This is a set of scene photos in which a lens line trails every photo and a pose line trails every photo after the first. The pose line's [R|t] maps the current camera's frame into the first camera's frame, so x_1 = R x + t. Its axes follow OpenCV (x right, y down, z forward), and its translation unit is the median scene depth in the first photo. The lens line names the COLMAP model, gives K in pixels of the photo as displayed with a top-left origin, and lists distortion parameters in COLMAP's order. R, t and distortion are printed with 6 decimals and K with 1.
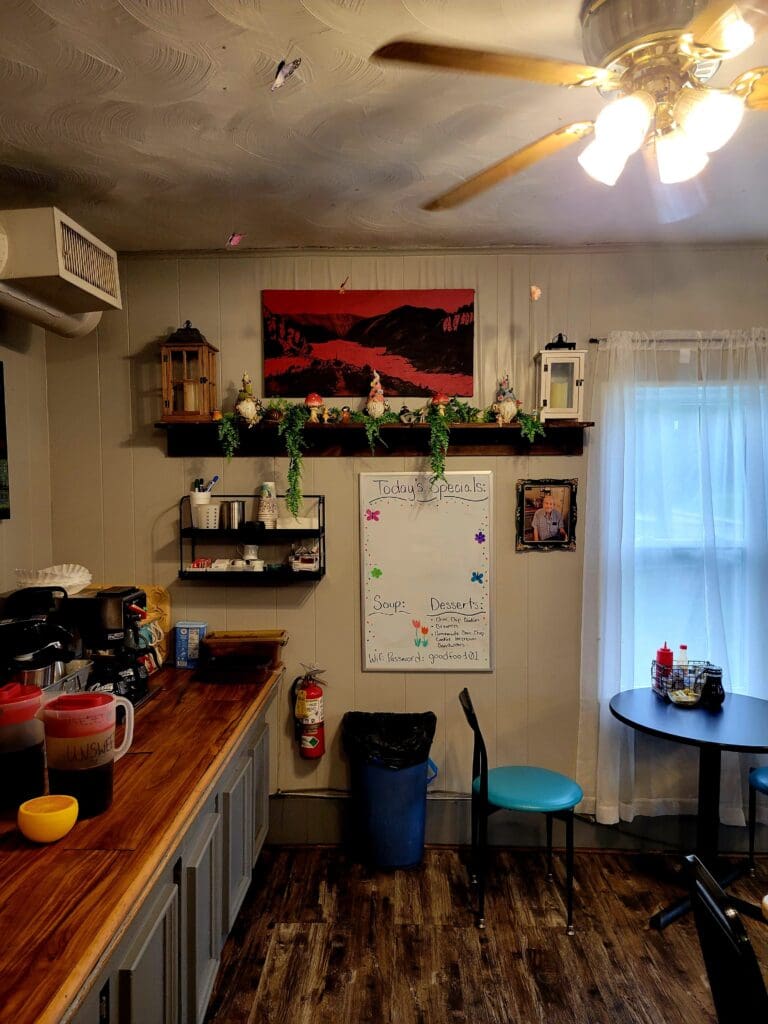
lens RADIAL K [[781.1, 0, 379.8], [0, 781.1, 496.5], [0, 0, 1]] dist [0.041737, -0.003681]
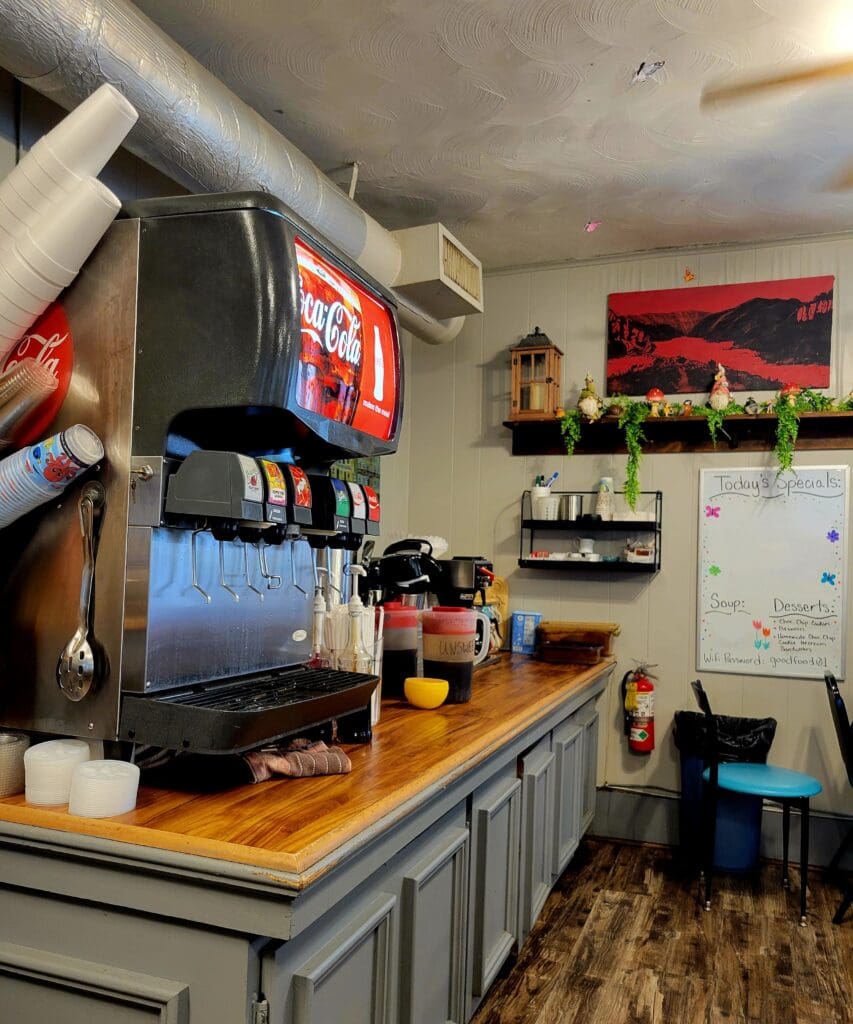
lens RADIAL K [[881.5, 0, 407.6], [0, 881.5, 547.7], [0, 0, 1]] dist [0.042563, -0.018643]
pose [[0.938184, 0.031075, -0.344739, 0.017041], [-0.044631, 0.998508, -0.031455, 0.125366], [0.343247, 0.044896, 0.938172, -0.188637]]
